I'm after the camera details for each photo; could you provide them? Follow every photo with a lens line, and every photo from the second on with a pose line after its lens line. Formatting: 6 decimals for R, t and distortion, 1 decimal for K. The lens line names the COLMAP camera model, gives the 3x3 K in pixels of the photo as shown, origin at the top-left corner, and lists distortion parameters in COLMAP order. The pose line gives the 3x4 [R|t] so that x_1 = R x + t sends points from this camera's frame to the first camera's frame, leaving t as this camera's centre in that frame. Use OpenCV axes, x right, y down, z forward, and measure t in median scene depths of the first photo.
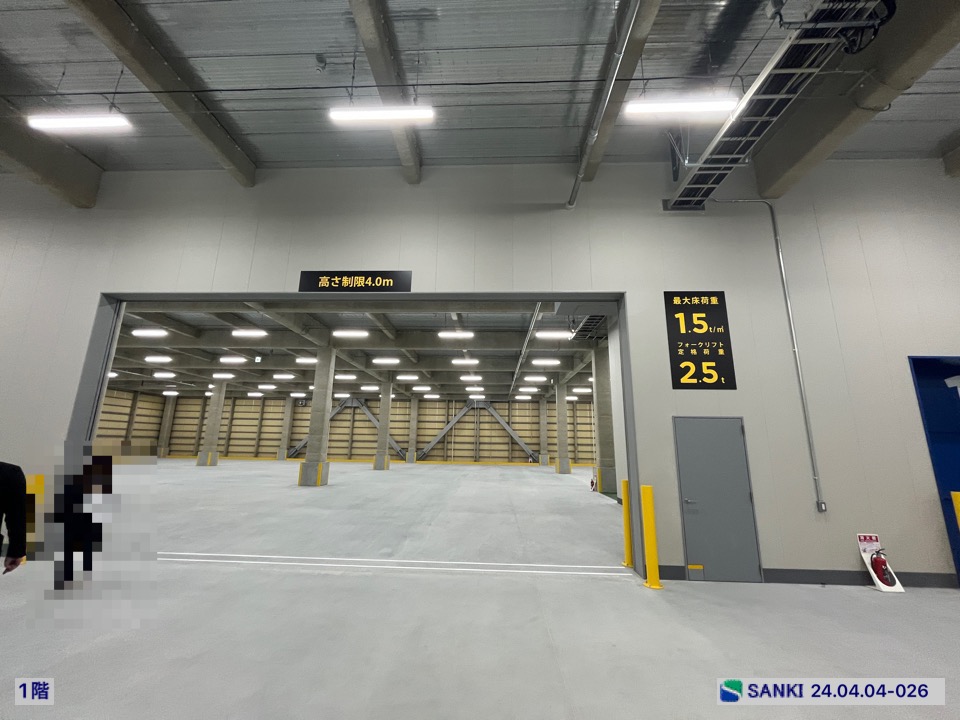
lens RADIAL K [[385.5, 0, 476.2], [0, 385.5, 362.1], [0, 0, 1]] dist [-0.001964, -0.000487]
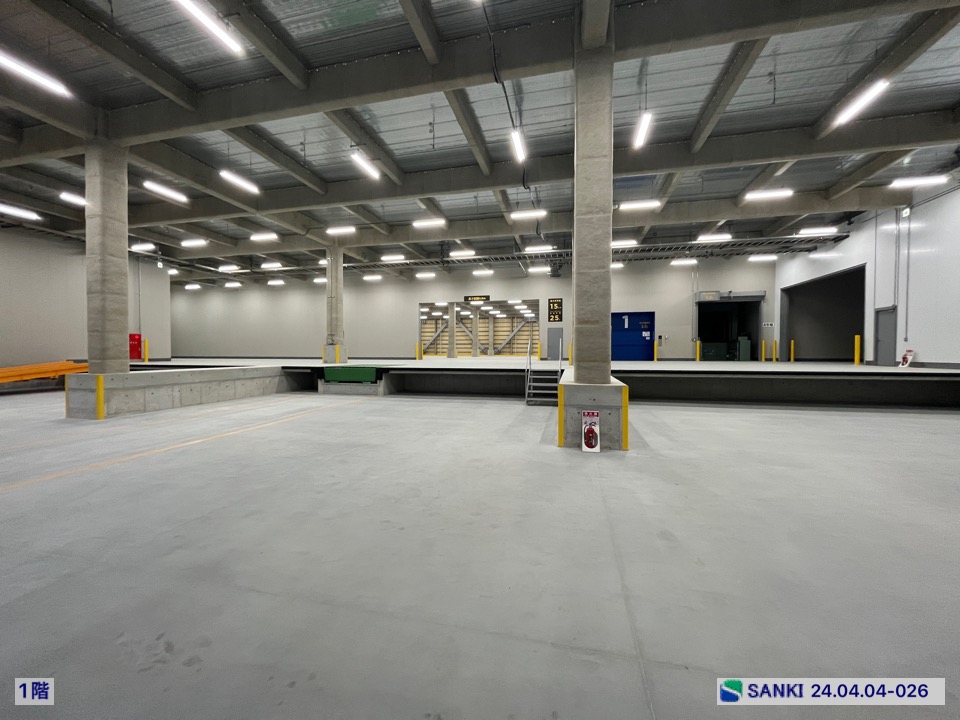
lens RADIAL K [[385.5, 0, 480.8], [0, 385.5, 367.1], [0, 0, 1]] dist [-0.001964, -0.000487]
pose [[0.982765, -0.010224, -0.184576, 0.093680], [0.054691, 0.969853, 0.237473, -0.088756], [0.176584, -0.243475, 0.953697, -0.597501]]
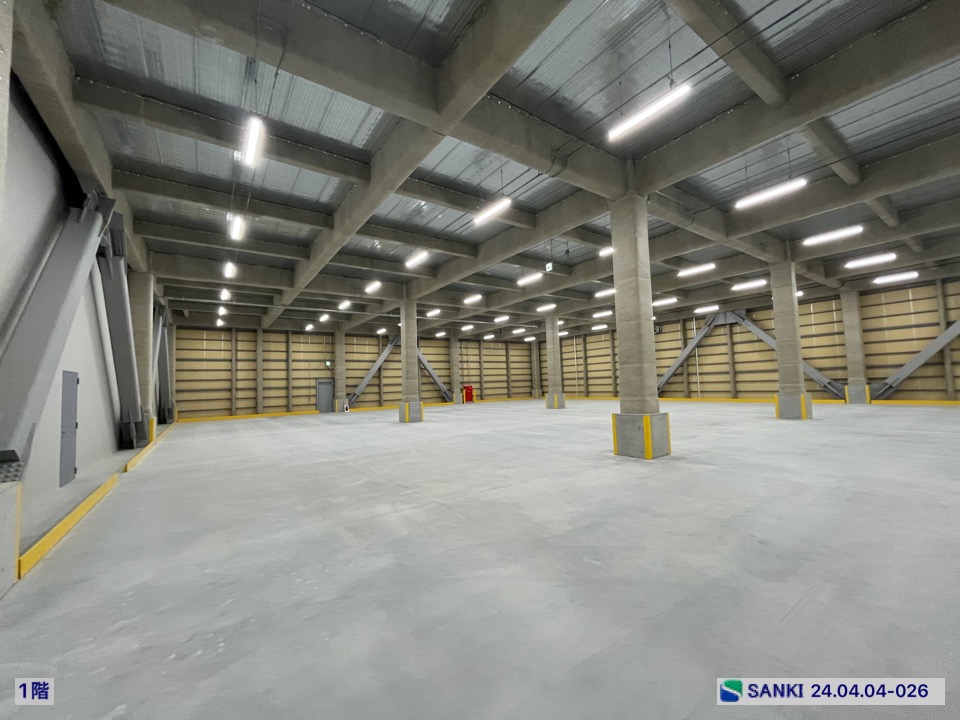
lens RADIAL K [[385.5, 0, 476.5], [0, 385.5, 360.3], [0, 0, 1]] dist [-0.001964, -0.000487]
pose [[0.605808, -0.087527, -0.790782, -0.056457], [0.209710, 0.976348, 0.052590, 0.051202], [0.767476, -0.197695, 0.609834, 0.234711]]
